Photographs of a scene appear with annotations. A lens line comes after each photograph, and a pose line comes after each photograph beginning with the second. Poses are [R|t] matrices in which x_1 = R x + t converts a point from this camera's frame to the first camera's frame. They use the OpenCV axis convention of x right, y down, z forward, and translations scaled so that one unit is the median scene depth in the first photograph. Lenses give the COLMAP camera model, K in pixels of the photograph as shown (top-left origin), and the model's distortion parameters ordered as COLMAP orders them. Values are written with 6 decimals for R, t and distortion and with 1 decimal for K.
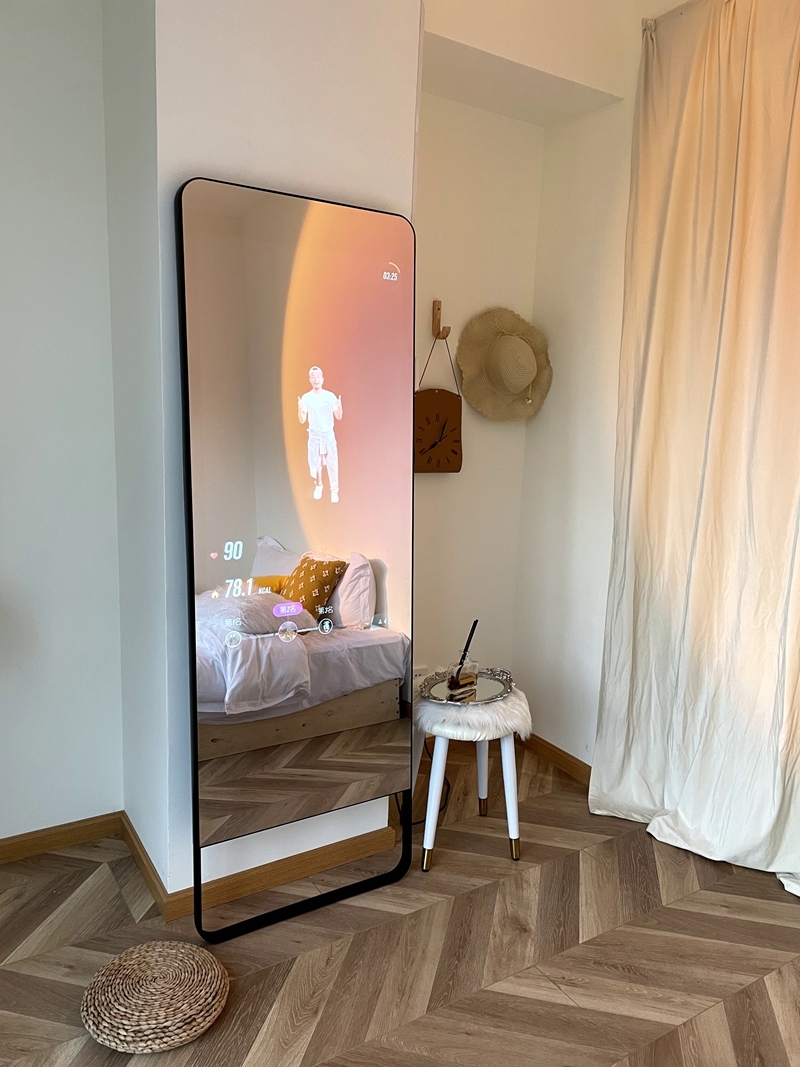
lens RADIAL K [[799.9, 0, 386.4], [0, 799.9, 538.3], [0, 0, 1]] dist [0.067490, -0.082588]
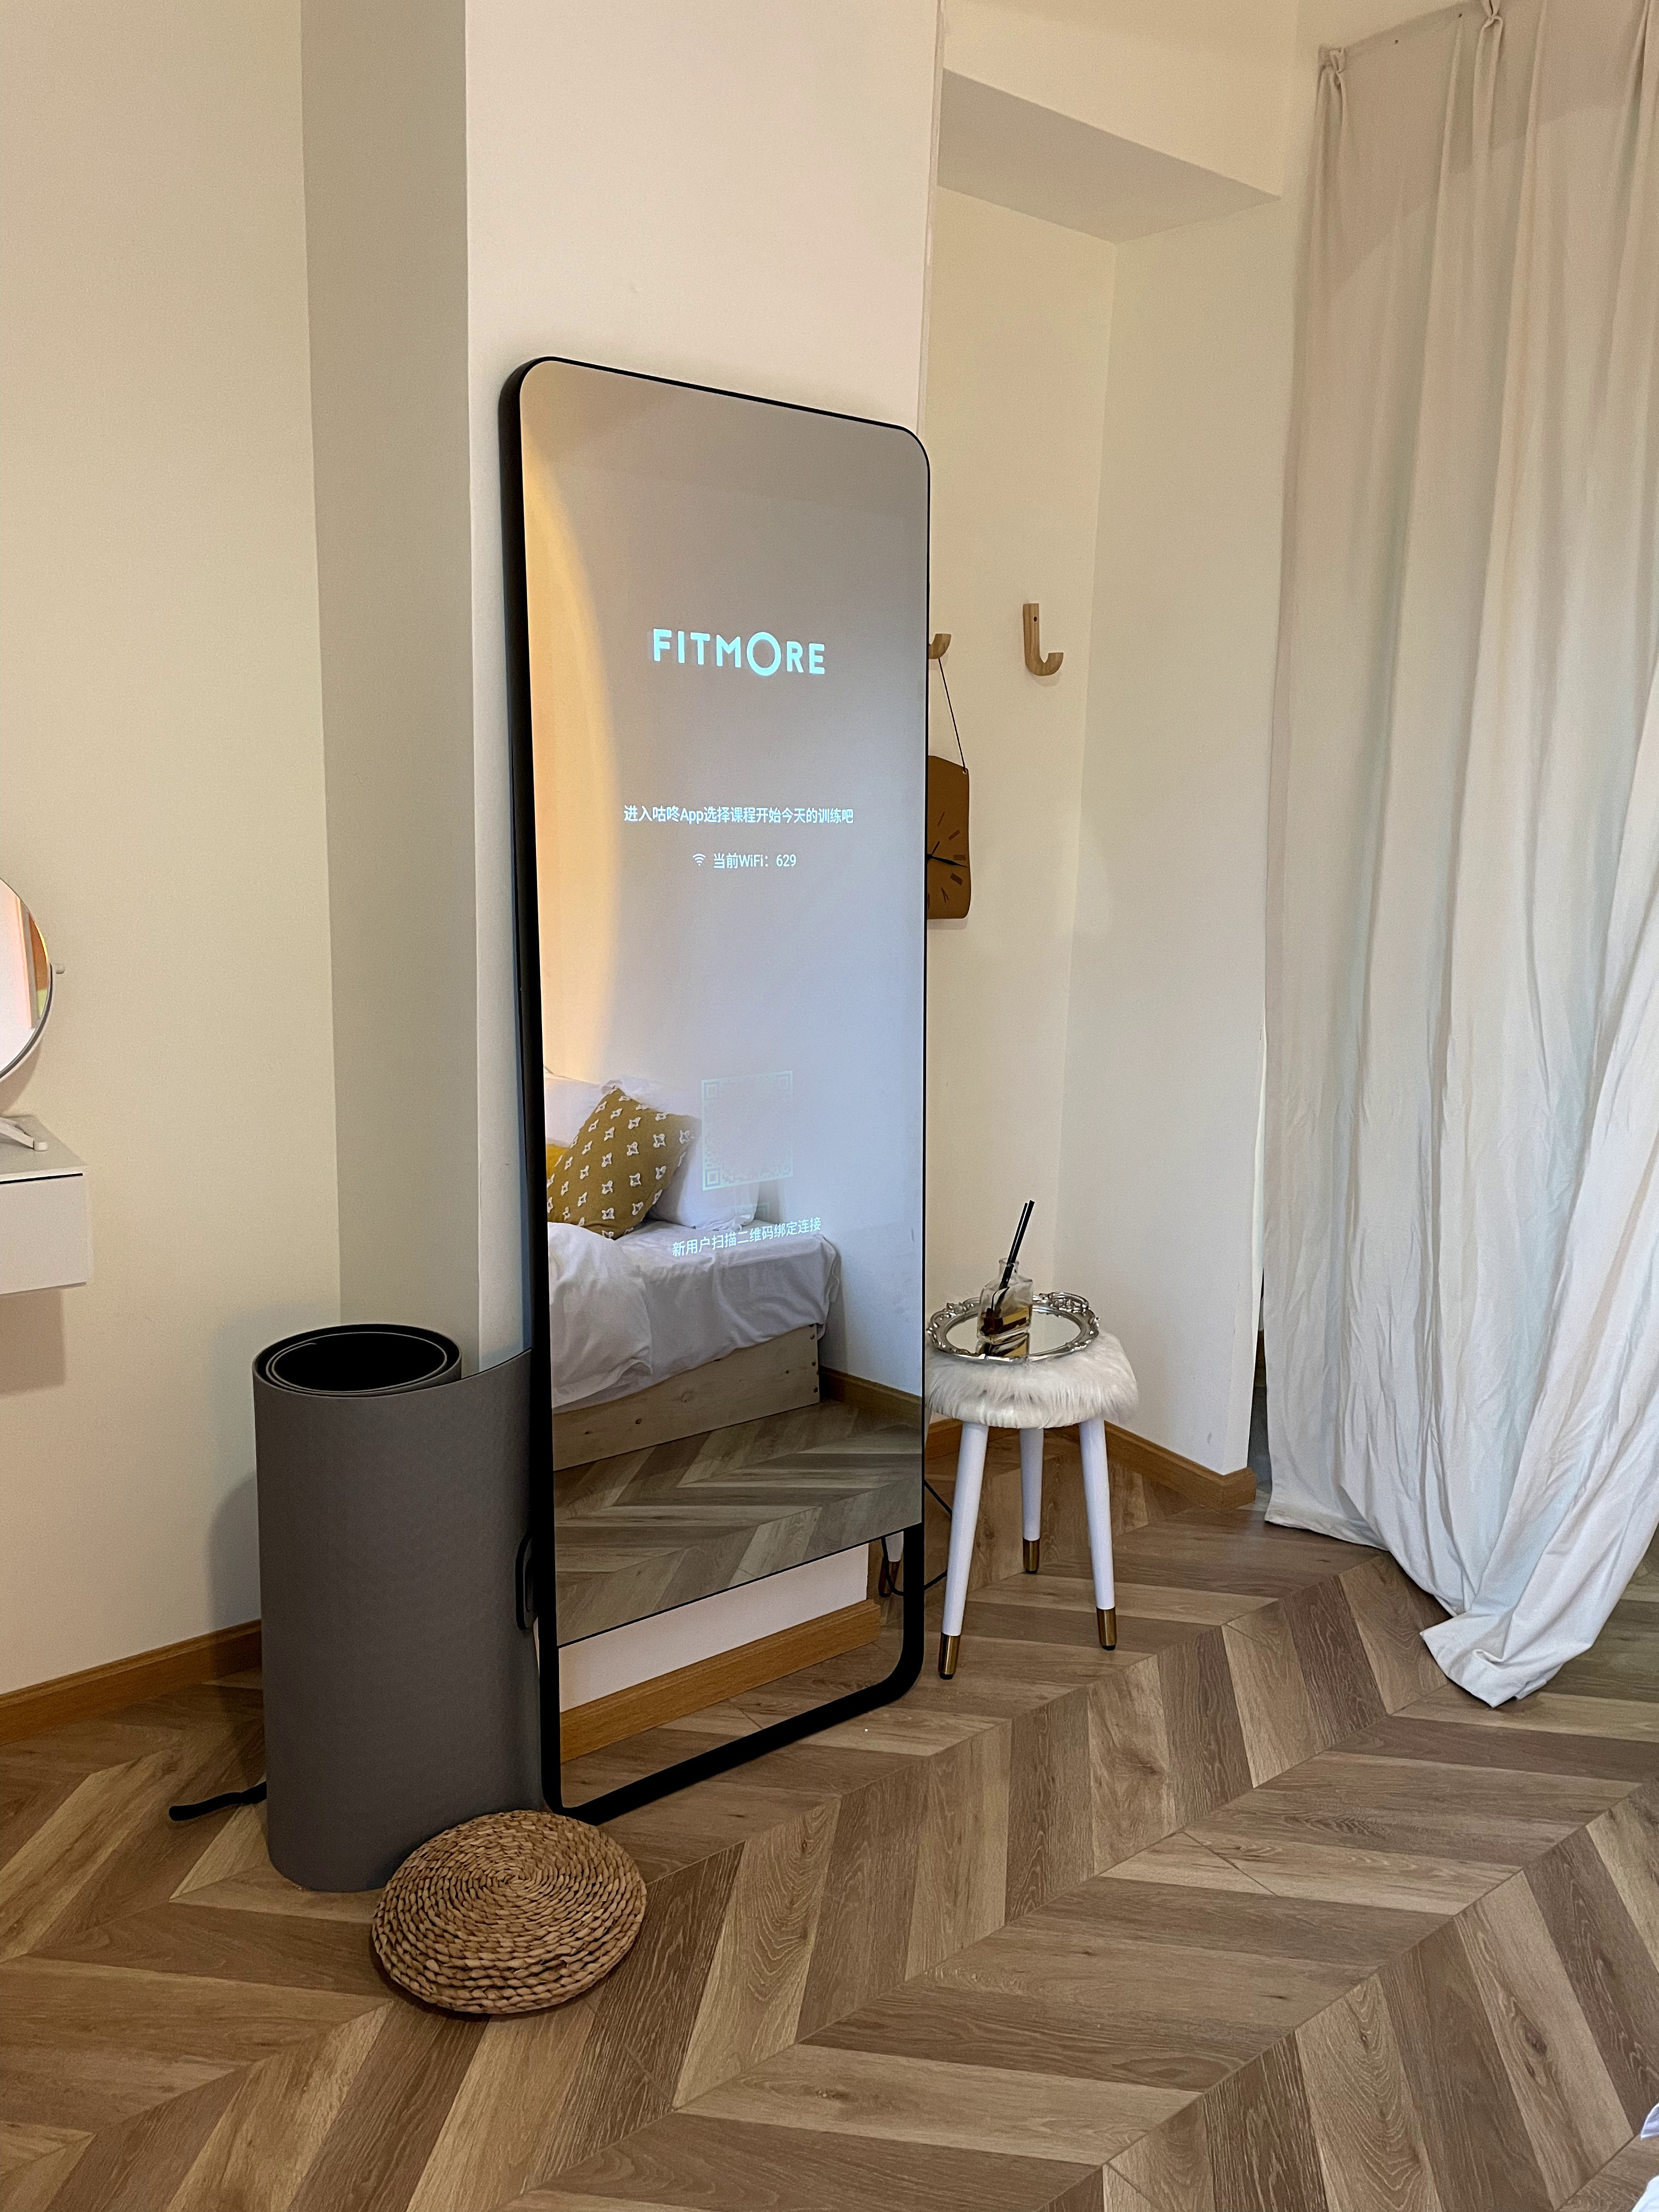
lens RADIAL K [[1658.2, 0, 818.5], [0, 1658.2, 1091.0], [0, 0, 1]] dist [0.067490, -0.082588]
pose [[0.995061, -0.021268, 0.096957, -0.131082], [0.018640, 0.999436, 0.027934, -0.003411], [-0.097497, -0.025989, 0.994896, -0.068261]]
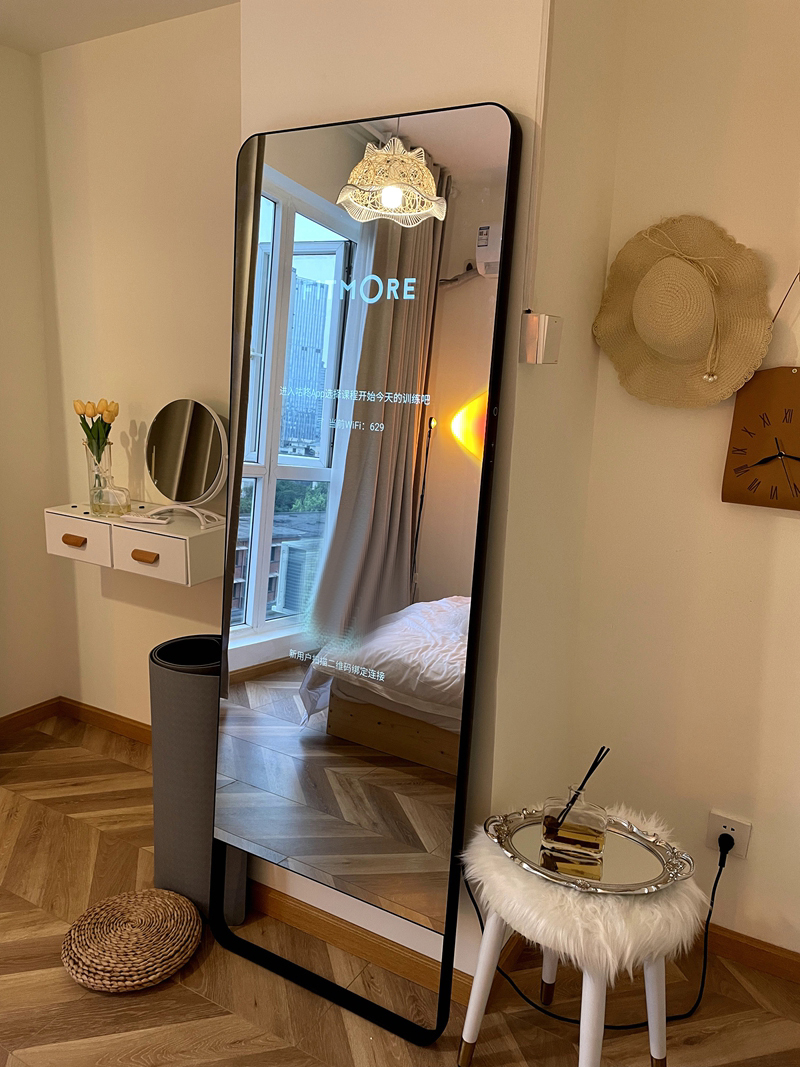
lens RADIAL K [[799.9, 0, 400.8], [0, 799.9, 528.9], [0, 0, 1]] dist [0.067490, -0.082588]
pose [[0.469276, 0.154102, -0.869501, 0.542154], [-0.171269, 0.981841, 0.081577, -0.080871], [0.866283, 0.110636, 0.487148, 0.560307]]
